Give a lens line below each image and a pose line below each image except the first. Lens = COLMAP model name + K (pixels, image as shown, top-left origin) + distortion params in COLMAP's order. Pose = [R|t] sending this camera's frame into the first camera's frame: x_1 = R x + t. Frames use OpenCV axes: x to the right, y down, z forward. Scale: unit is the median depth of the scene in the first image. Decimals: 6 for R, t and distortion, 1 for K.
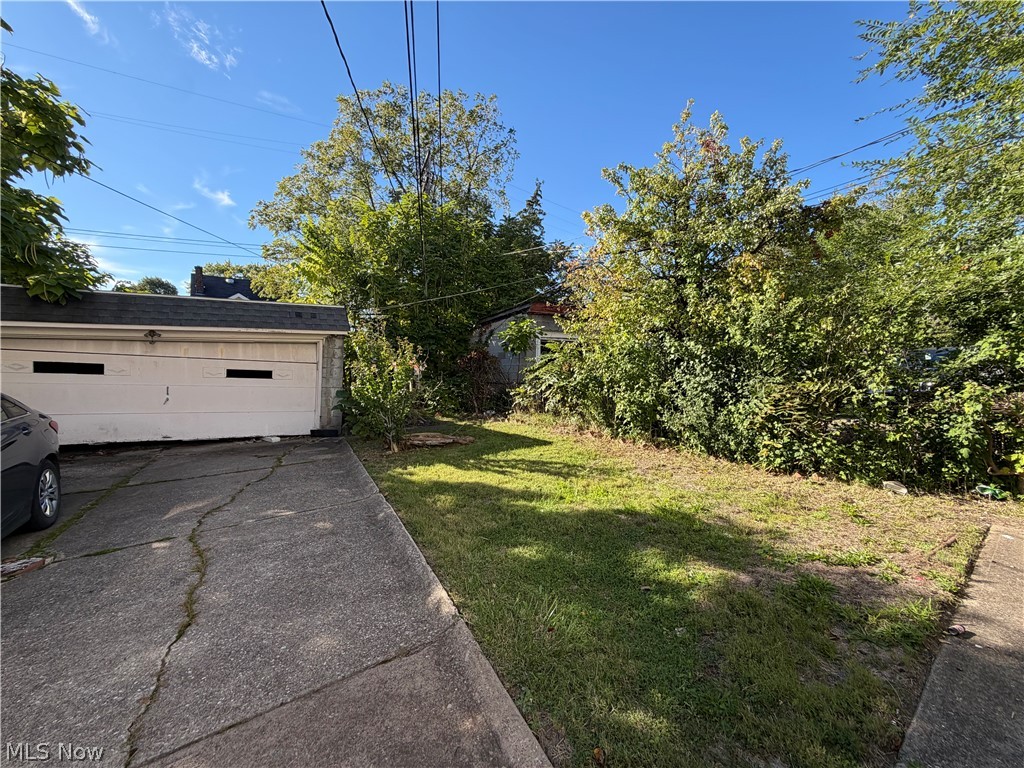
lens RADIAL K [[405.0, 0, 508.6], [0, 405.0, 389.1], [0, 0, 1]] dist [-0.002542, 0.000765]
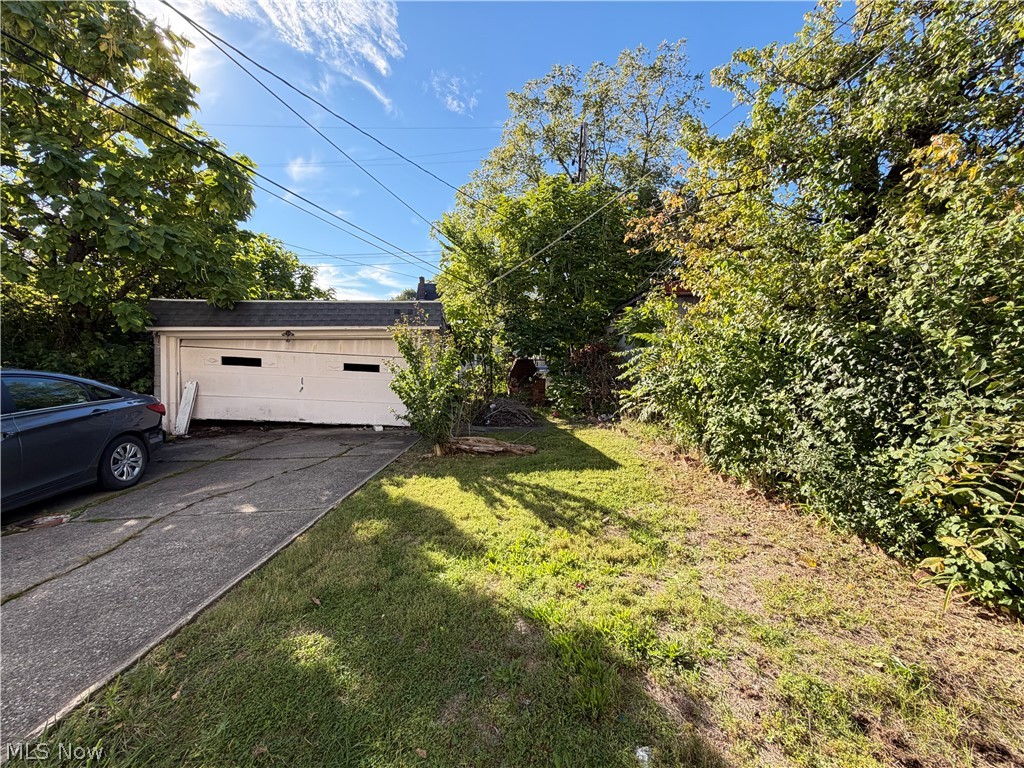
lens RADIAL K [[405.0, 0, 512.9], [0, 405.0, 384.3], [0, 0, 1]] dist [-0.002542, 0.000765]
pose [[0.877521, 0.034413, -0.478303, 0.288809], [-0.031939, 0.999401, 0.013308, -0.022747], [0.478474, 0.003598, 0.878094, 0.256244]]
